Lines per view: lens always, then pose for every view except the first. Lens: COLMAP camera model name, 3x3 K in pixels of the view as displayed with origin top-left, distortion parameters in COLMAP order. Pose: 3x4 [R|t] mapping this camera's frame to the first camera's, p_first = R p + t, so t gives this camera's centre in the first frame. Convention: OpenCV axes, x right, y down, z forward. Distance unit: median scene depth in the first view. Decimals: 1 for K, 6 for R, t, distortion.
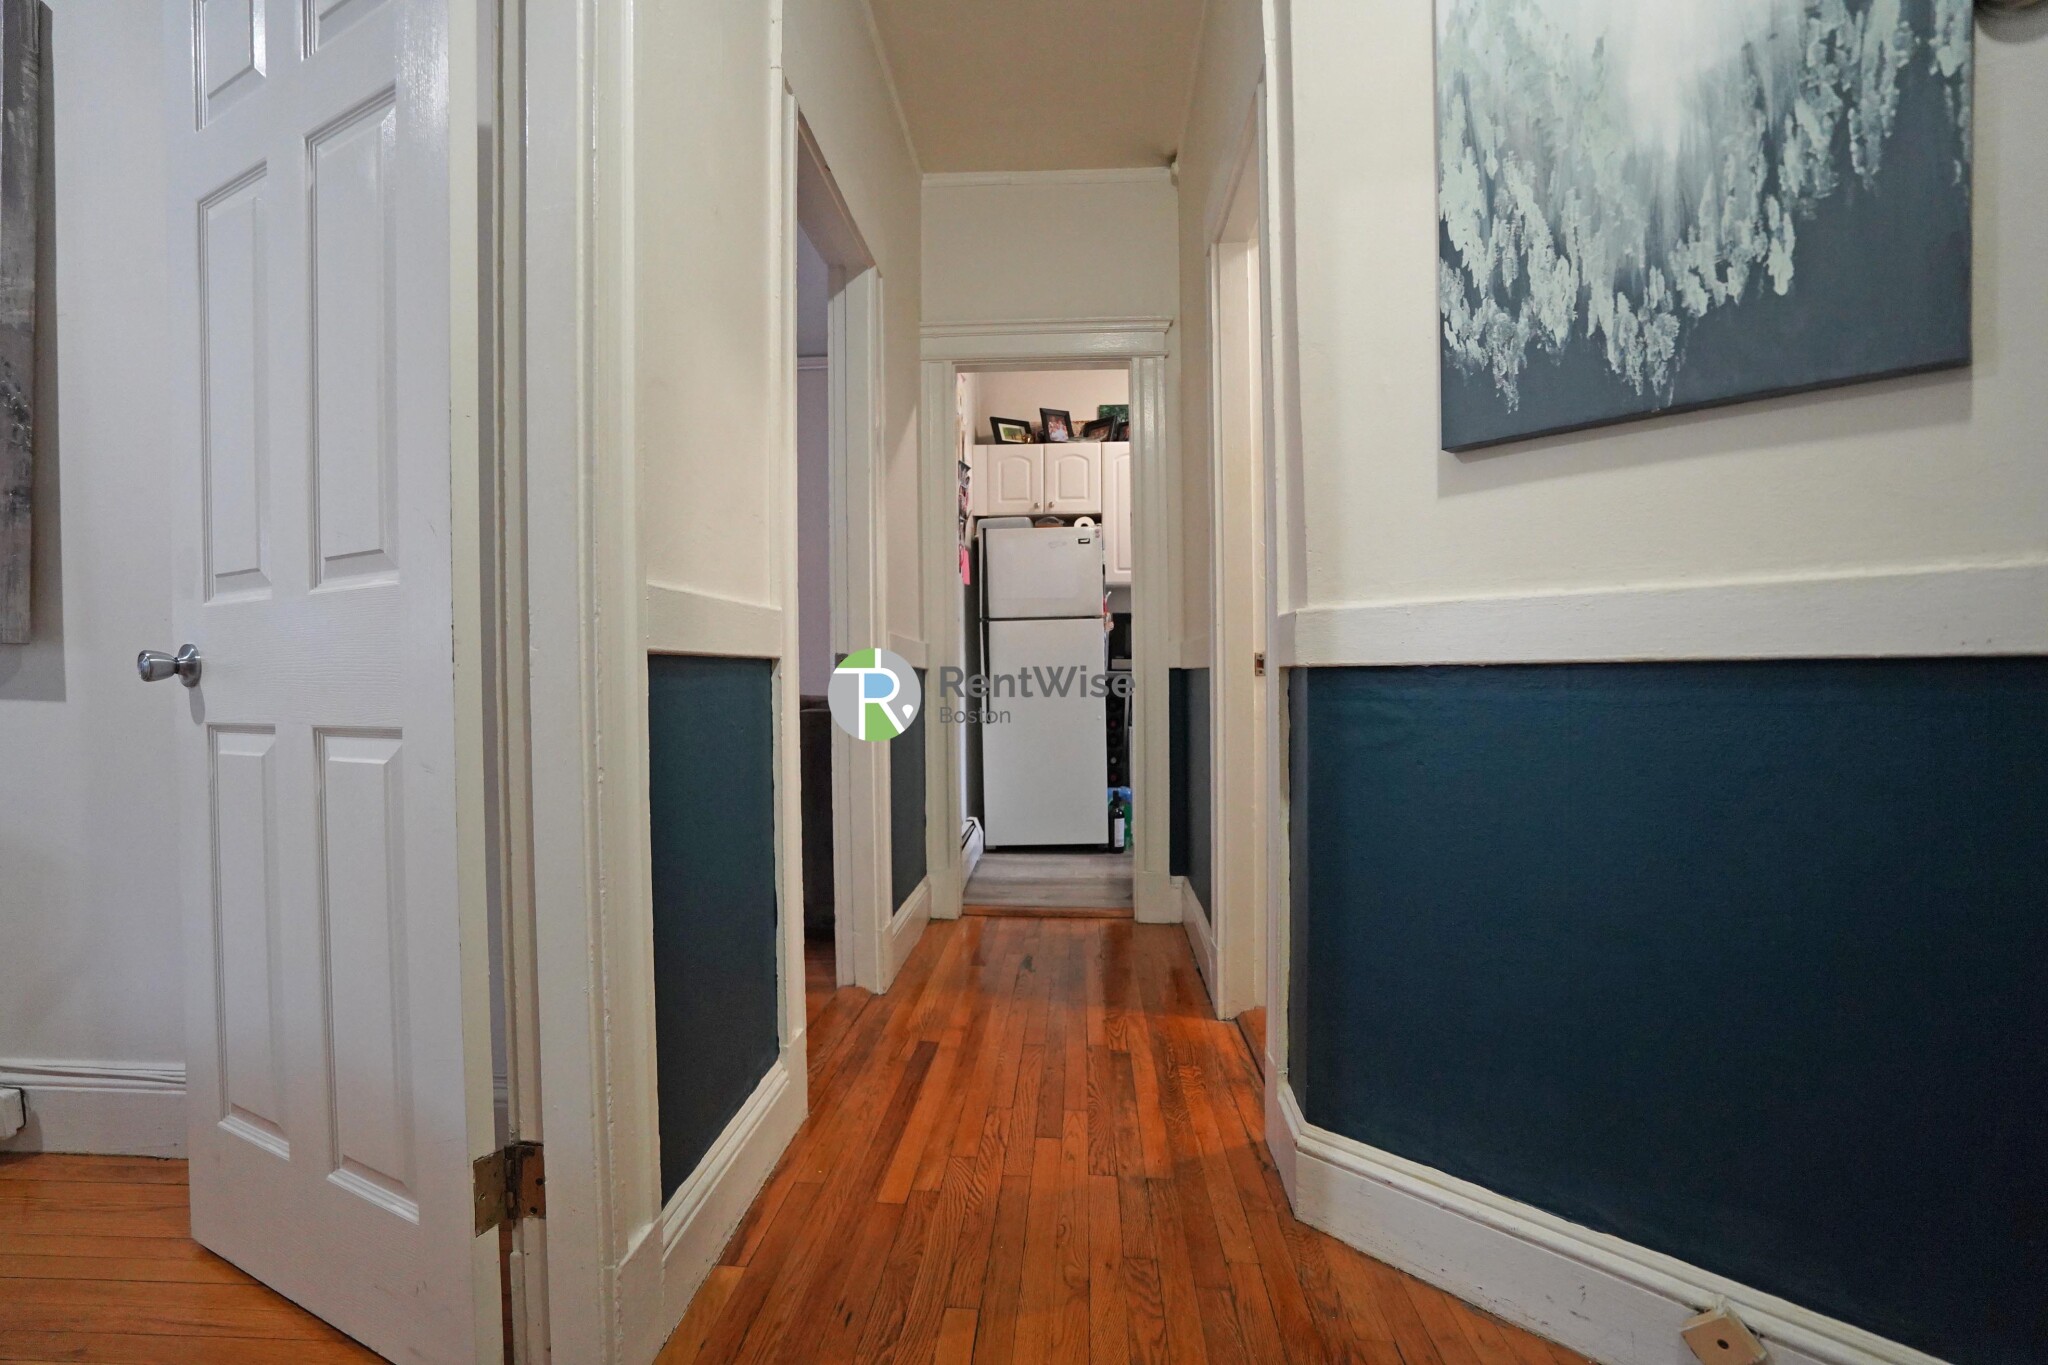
lens RADIAL K [[959.6, 0, 1015.2], [0, 959.6, 687.7], [0, 0, 1]] dist [-0.052667, 0.021410]
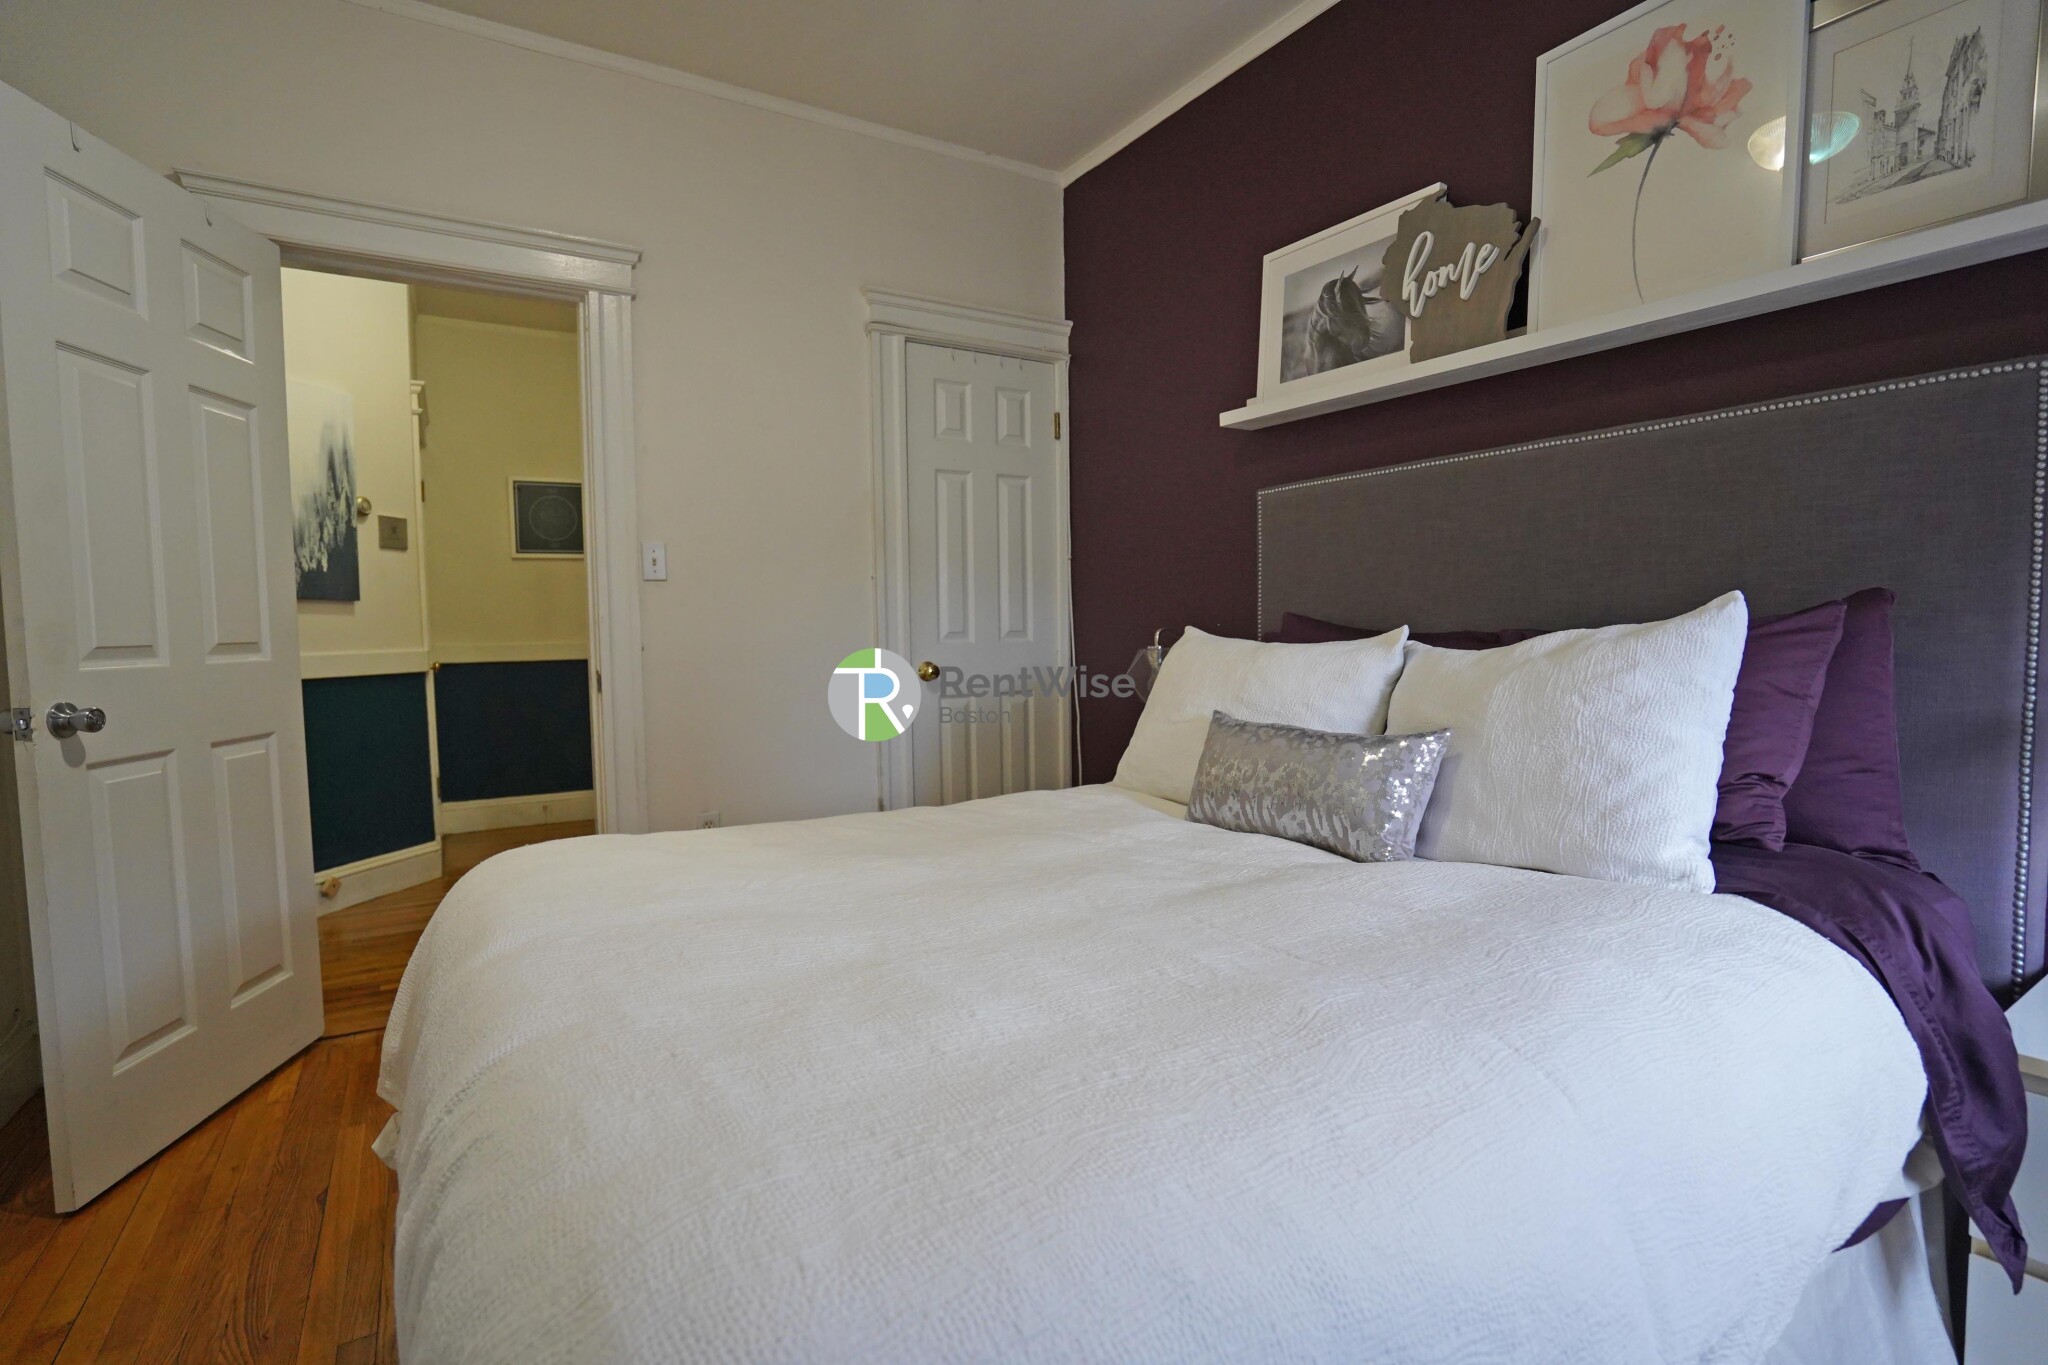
lens RADIAL K [[959.6, 0, 1015.2], [0, 959.6, 687.7], [0, 0, 1]] dist [-0.052667, 0.021410]
pose [[-0.570949, -0.036748, 0.820163, -3.107355], [0.029637, 0.997424, 0.065323, -0.131341], [-0.820450, 0.061603, -0.568389, 0.810042]]
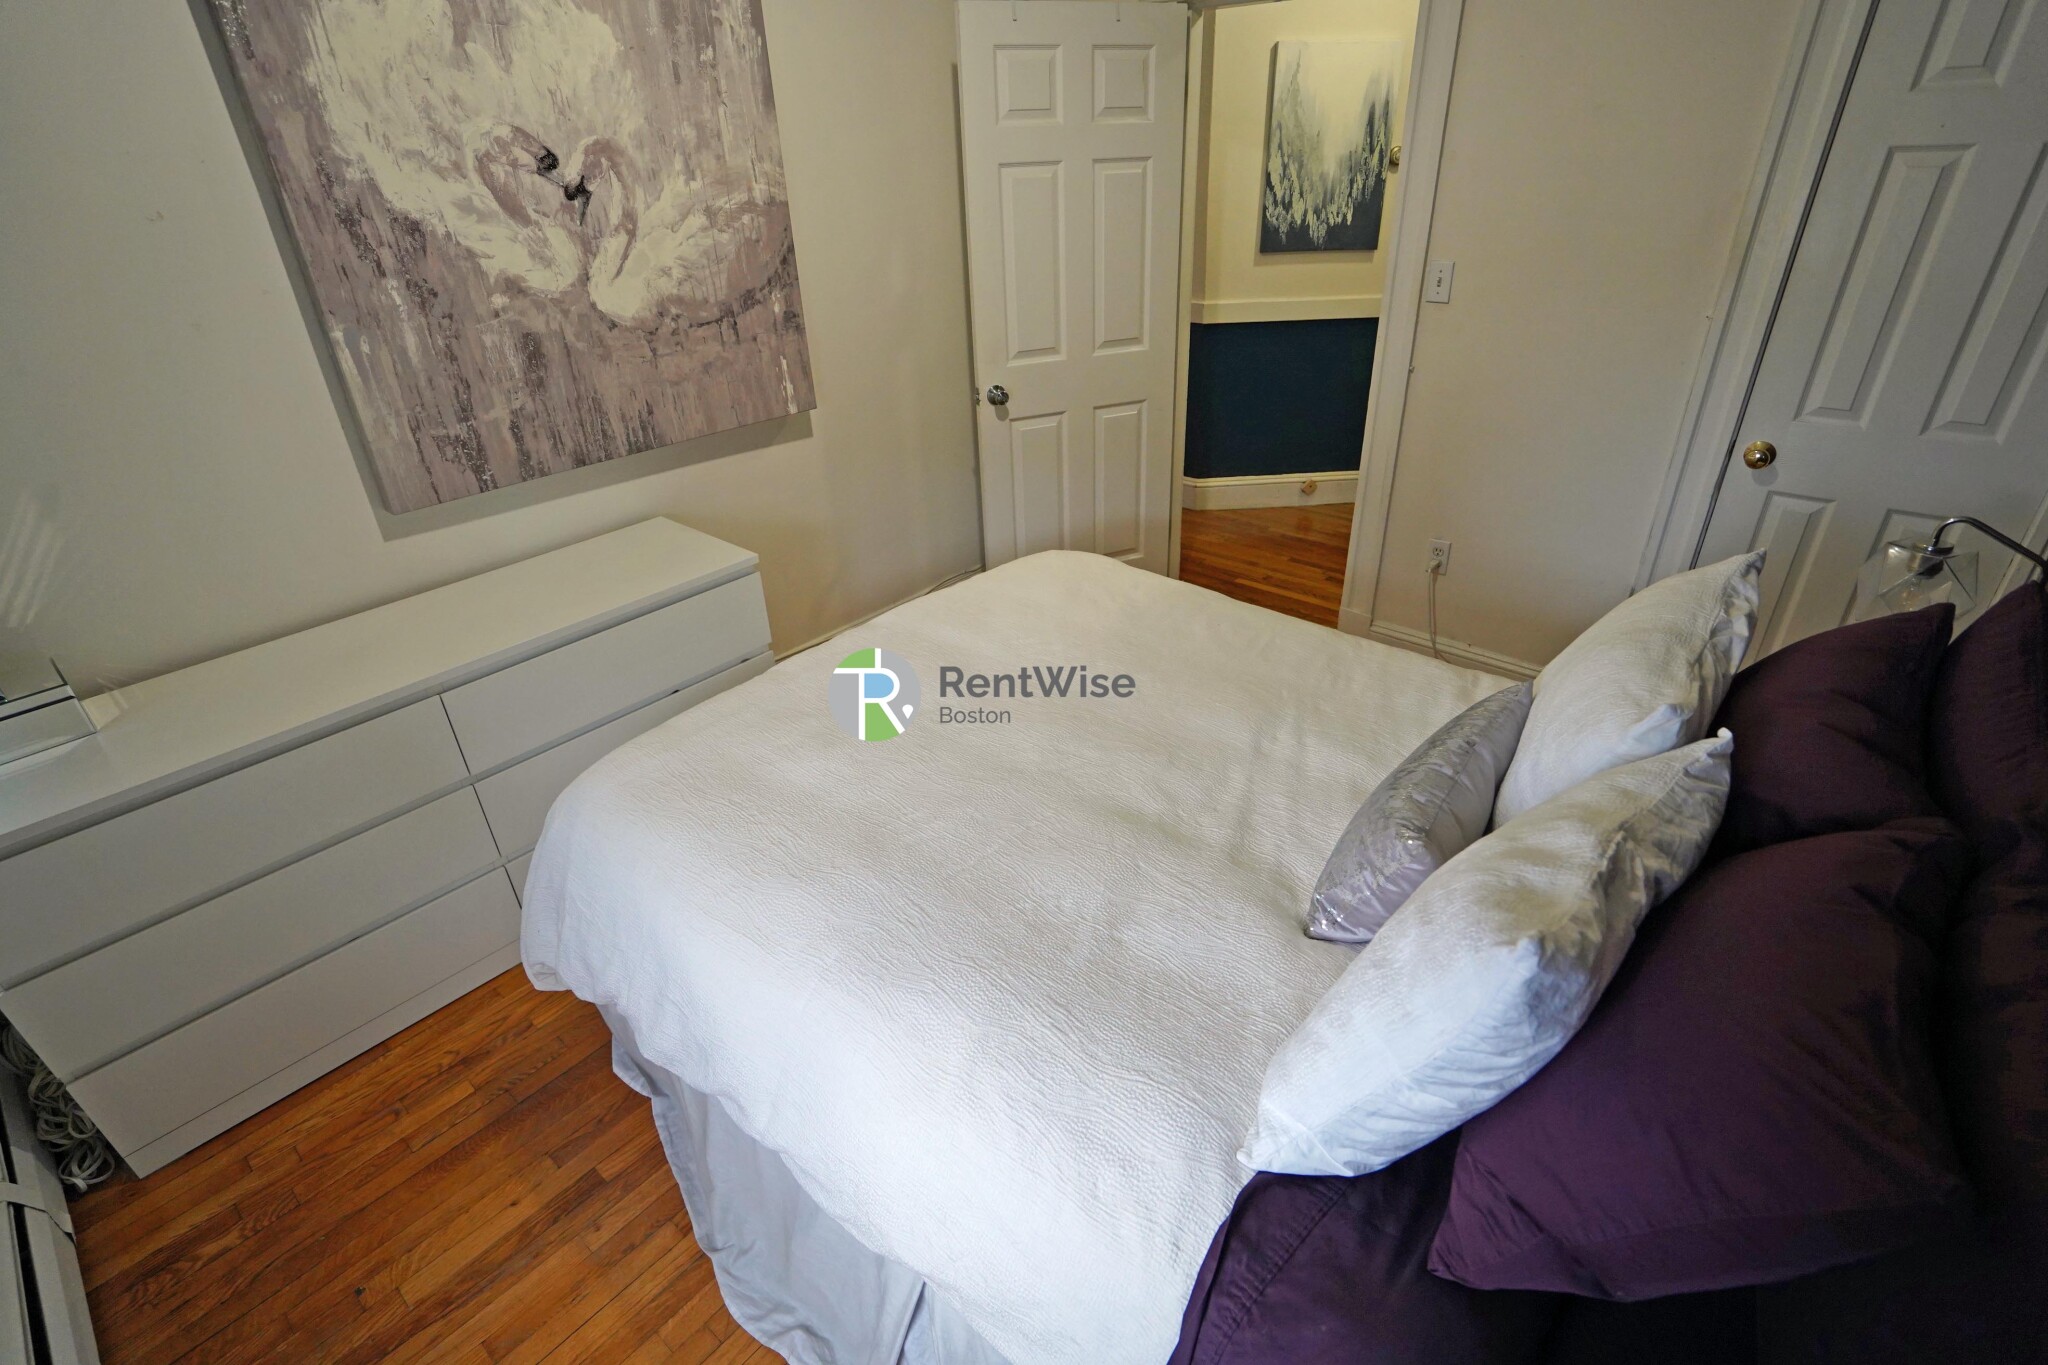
lens RADIAL K [[959.6, 0, 1015.2], [0, 959.6, 687.7], [0, 0, 1]] dist [-0.052667, 0.021410]
pose [[0.607455, -0.398766, 0.687011, -3.252801], [0.037262, 0.878220, 0.476804, -0.593553], [-0.793480, -0.264037, 0.548338, -0.550675]]
